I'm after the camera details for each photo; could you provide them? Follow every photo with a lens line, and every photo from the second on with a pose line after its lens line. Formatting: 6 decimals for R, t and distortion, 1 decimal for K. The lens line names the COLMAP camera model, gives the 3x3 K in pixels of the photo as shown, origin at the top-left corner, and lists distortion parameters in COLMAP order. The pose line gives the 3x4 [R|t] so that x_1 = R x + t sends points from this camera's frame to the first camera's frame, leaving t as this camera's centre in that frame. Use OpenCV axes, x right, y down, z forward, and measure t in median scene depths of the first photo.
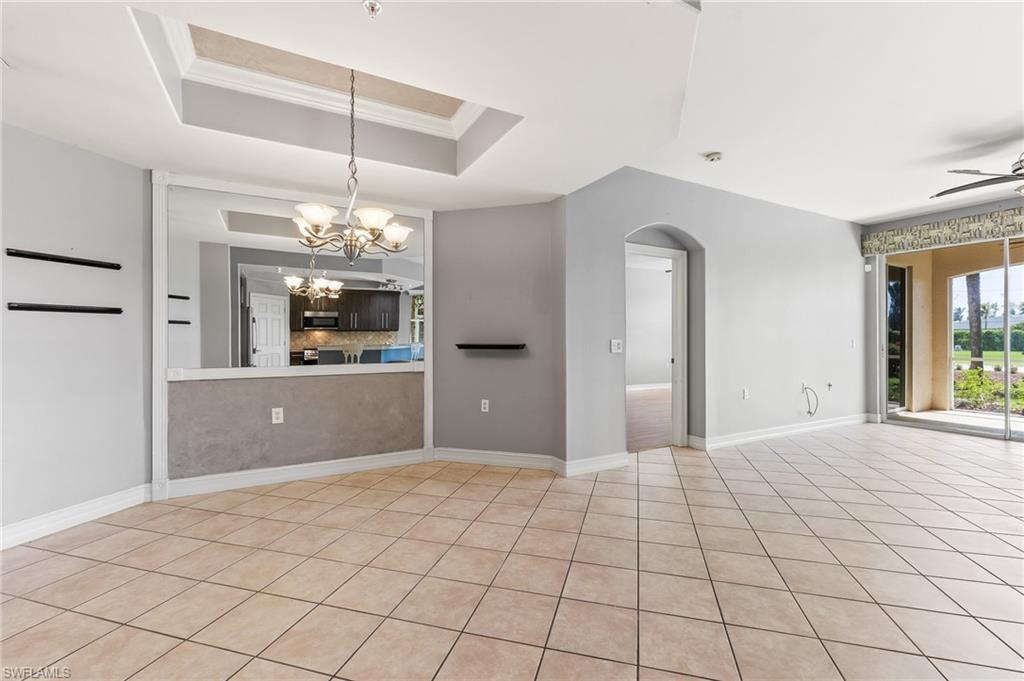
lens RADIAL K [[433.2, 0, 512.6], [0, 433.2, 338.2], [0, 0, 1]] dist [-0.002032, -0.000010]
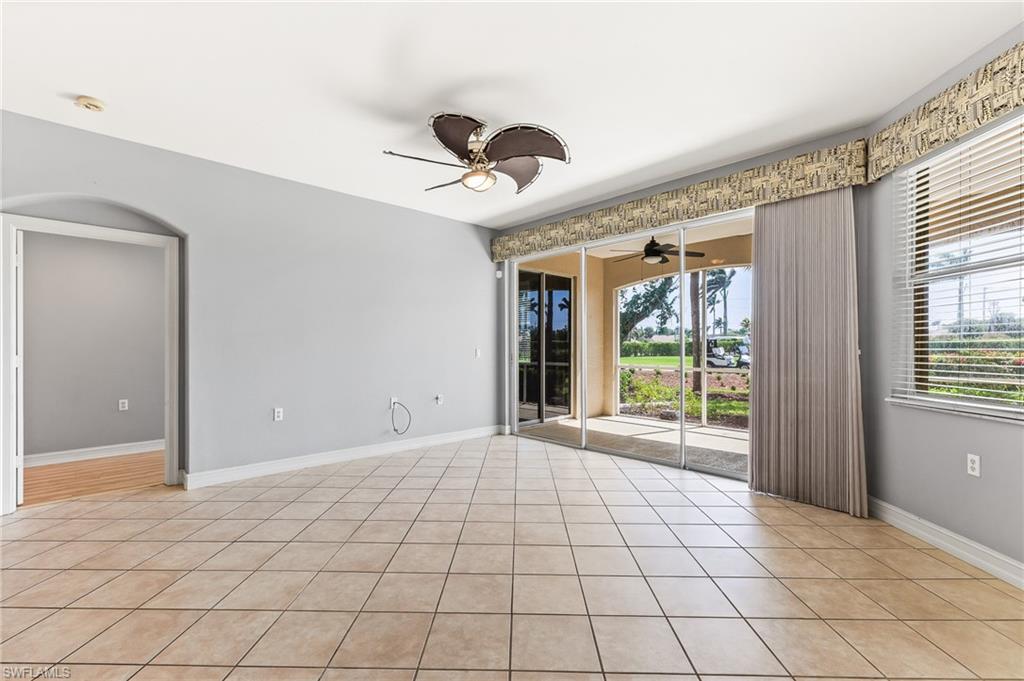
lens RADIAL K [[433.2, 0, 516.4], [0, 433.2, 343.9], [0, 0, 1]] dist [-0.002032, -0.000010]
pose [[0.964464, -0.000728, 0.264215, 0.811166], [0.003051, 0.999960, -0.008380, 0.002015], [-0.264198, 0.008888, 0.964427, 0.080240]]
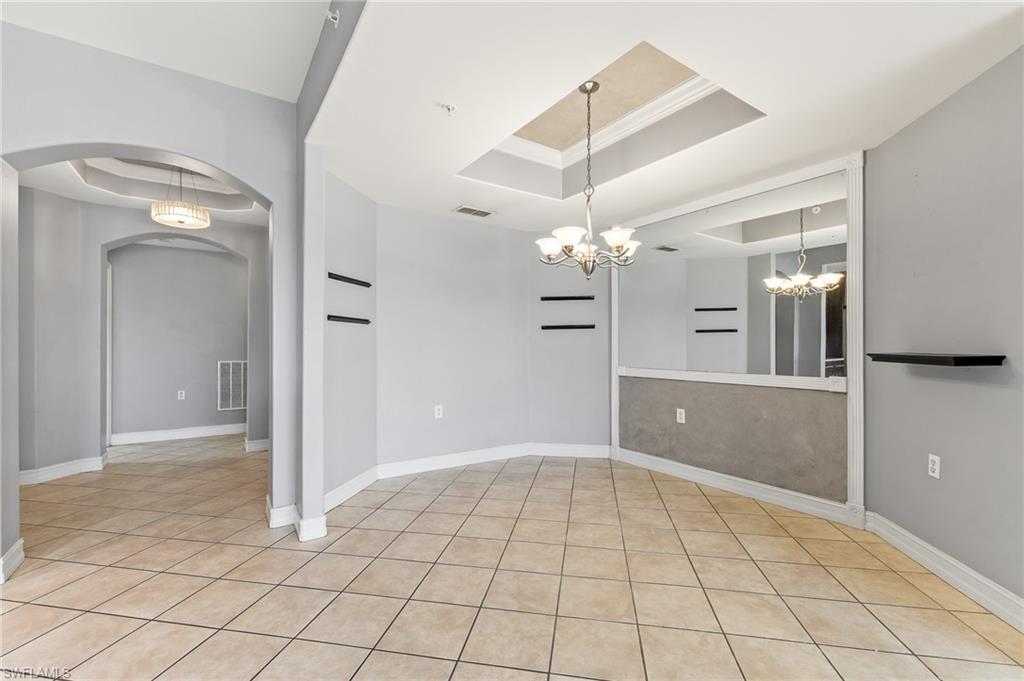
lens RADIAL K [[433.2, 0, 517.6], [0, 433.2, 346.1], [0, 0, 1]] dist [-0.002032, -0.000010]
pose [[0.110325, 0.000964, -0.993895, 0.380648], [0.000280, 0.999999, 0.001001, 0.003069], [0.993896, -0.000389, 0.110324, 0.372563]]
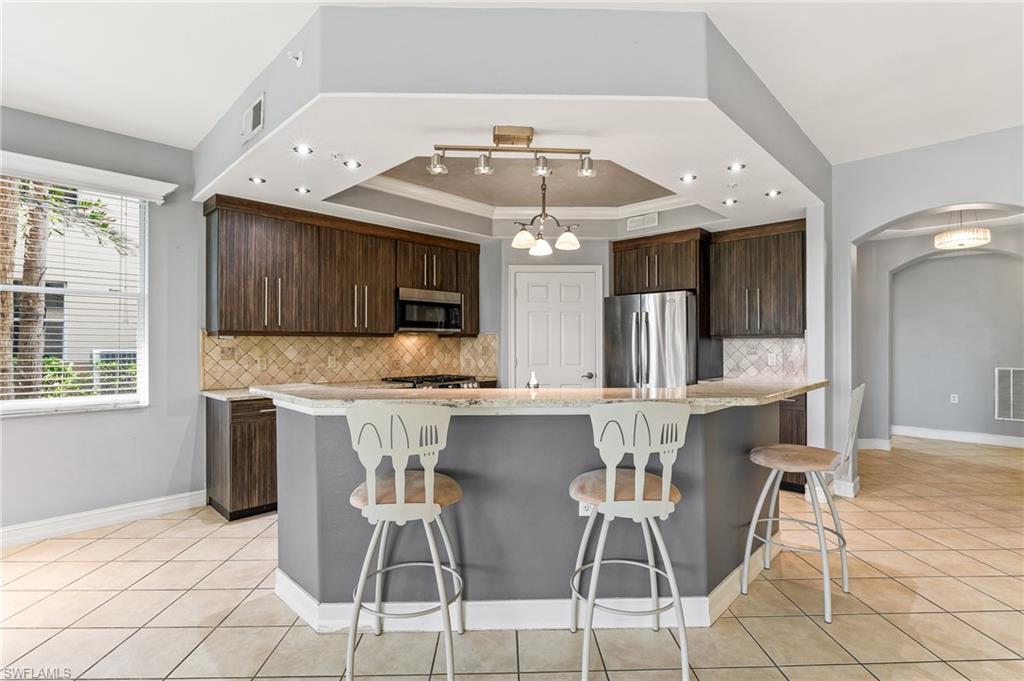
lens RADIAL K [[485.2, 0, 512.9], [0, 485.2, 341.0], [0, 0, 1]] dist [-0.008500, 0.000962]
pose [[-0.954832, -0.002164, -0.297138, 0.708403], [-0.000948, 0.999991, -0.004236, -0.018461], [0.297144, -0.003763, -0.954825, 0.523594]]
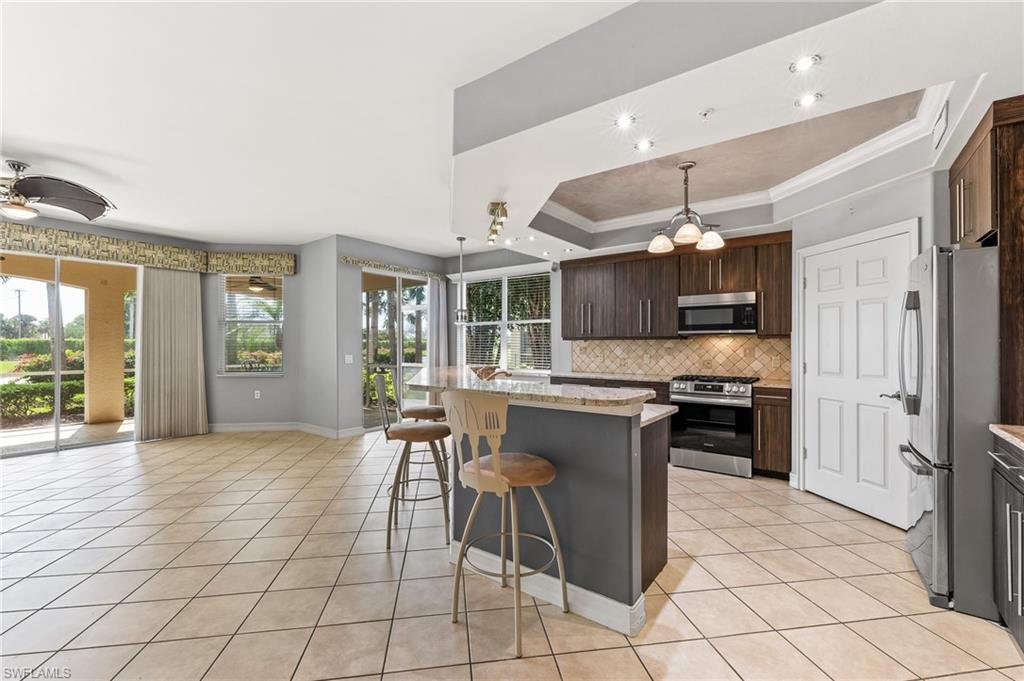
lens RADIAL K [[433.2, 0, 513.5], [0, 433.2, 344.7], [0, 0, 1]] dist [-0.002032, -0.000010]
pose [[-0.430413, -0.001363, 0.902631, -0.161435], [0.002288, 0.999994, 0.002601, -0.021413], [-0.902629, 0.003185, -0.430408, 0.286546]]
